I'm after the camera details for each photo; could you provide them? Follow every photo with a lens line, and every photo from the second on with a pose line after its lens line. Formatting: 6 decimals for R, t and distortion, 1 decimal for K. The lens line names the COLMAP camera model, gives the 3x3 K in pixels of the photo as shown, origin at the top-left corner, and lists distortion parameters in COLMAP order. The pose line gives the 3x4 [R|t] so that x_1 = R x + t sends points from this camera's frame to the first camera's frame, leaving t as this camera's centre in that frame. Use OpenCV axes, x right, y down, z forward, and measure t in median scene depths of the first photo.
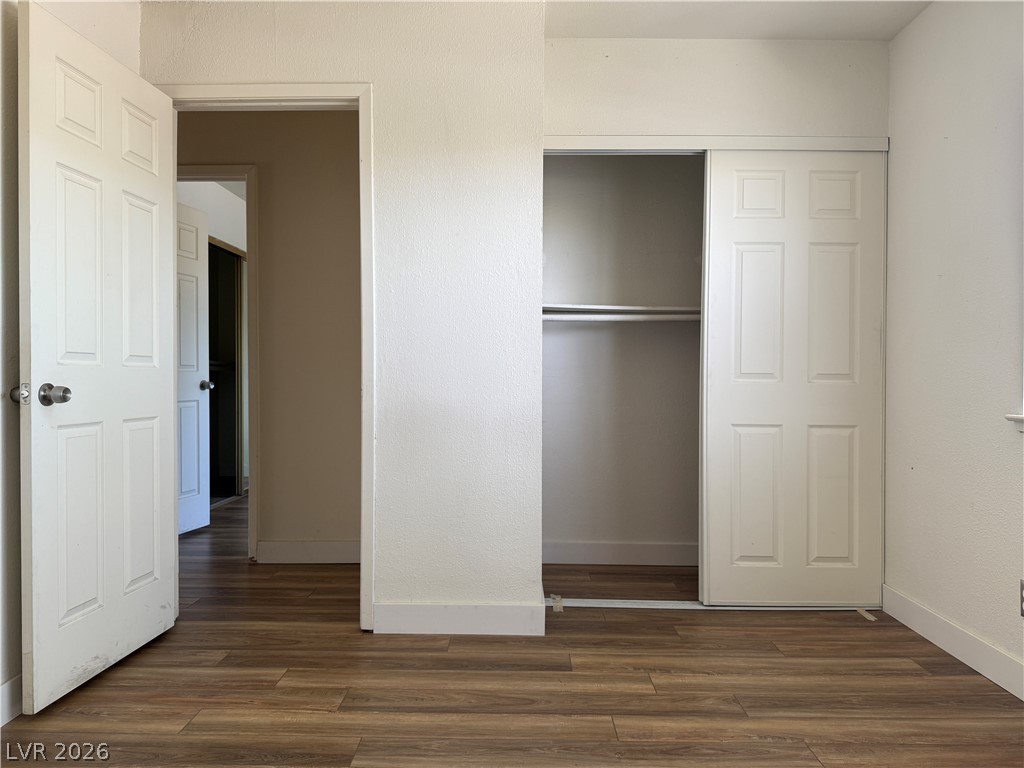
lens RADIAL K [[721.2, 0, 513.7], [0, 721.2, 383.5], [0, 0, 1]] dist [0.070014, -0.091347]
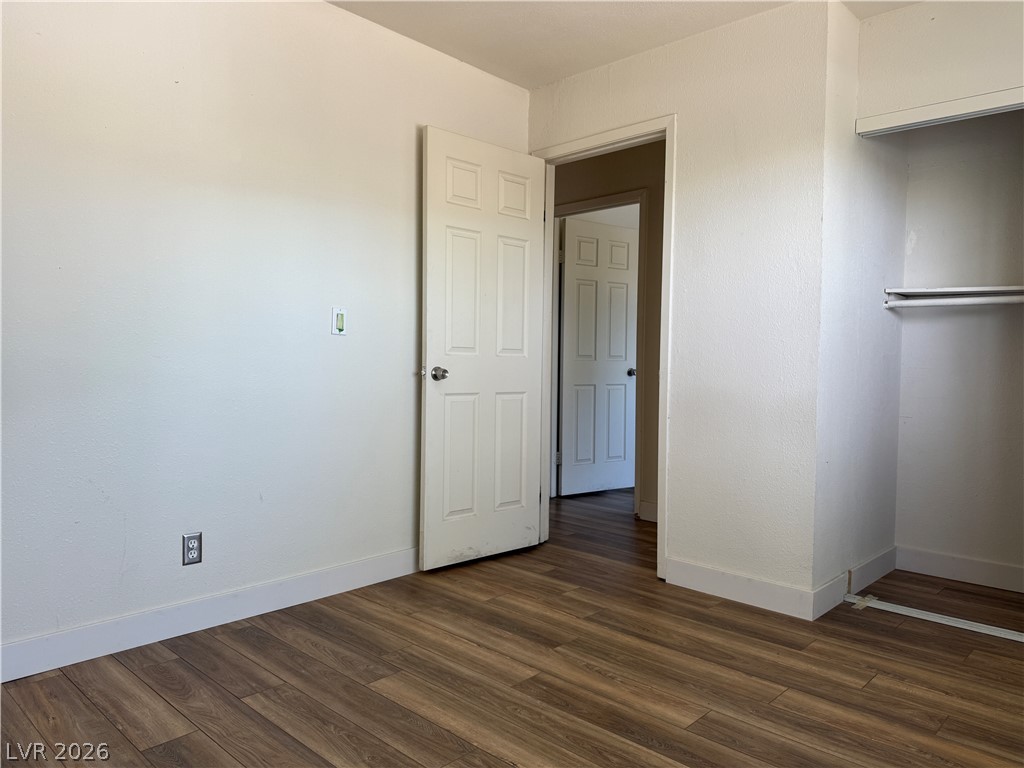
lens RADIAL K [[721.2, 0, 517.0], [0, 721.2, 383.3], [0, 0, 1]] dist [0.070014, -0.091347]
pose [[0.735303, 0.026306, -0.677228, 0.439077], [-0.017996, 0.999652, 0.019291, 0.002051], [0.677499, -0.001997, 0.735521, -0.031746]]
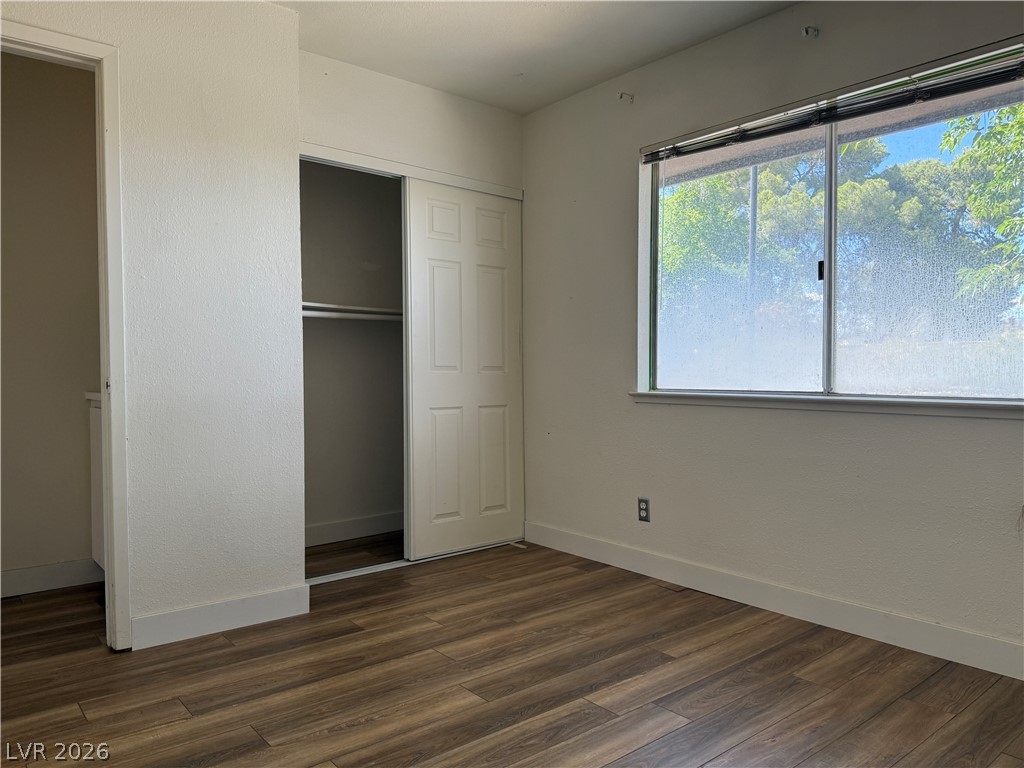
lens RADIAL K [[721.2, 0, 509.1], [0, 721.2, 378.6], [0, 0, 1]] dist [0.070014, -0.091347]
pose [[0.765716, -0.014545, 0.643015, -0.433797], [0.010894, 0.999894, 0.009645, -0.003619], [-0.643087, -0.000380, 0.765793, -0.009594]]
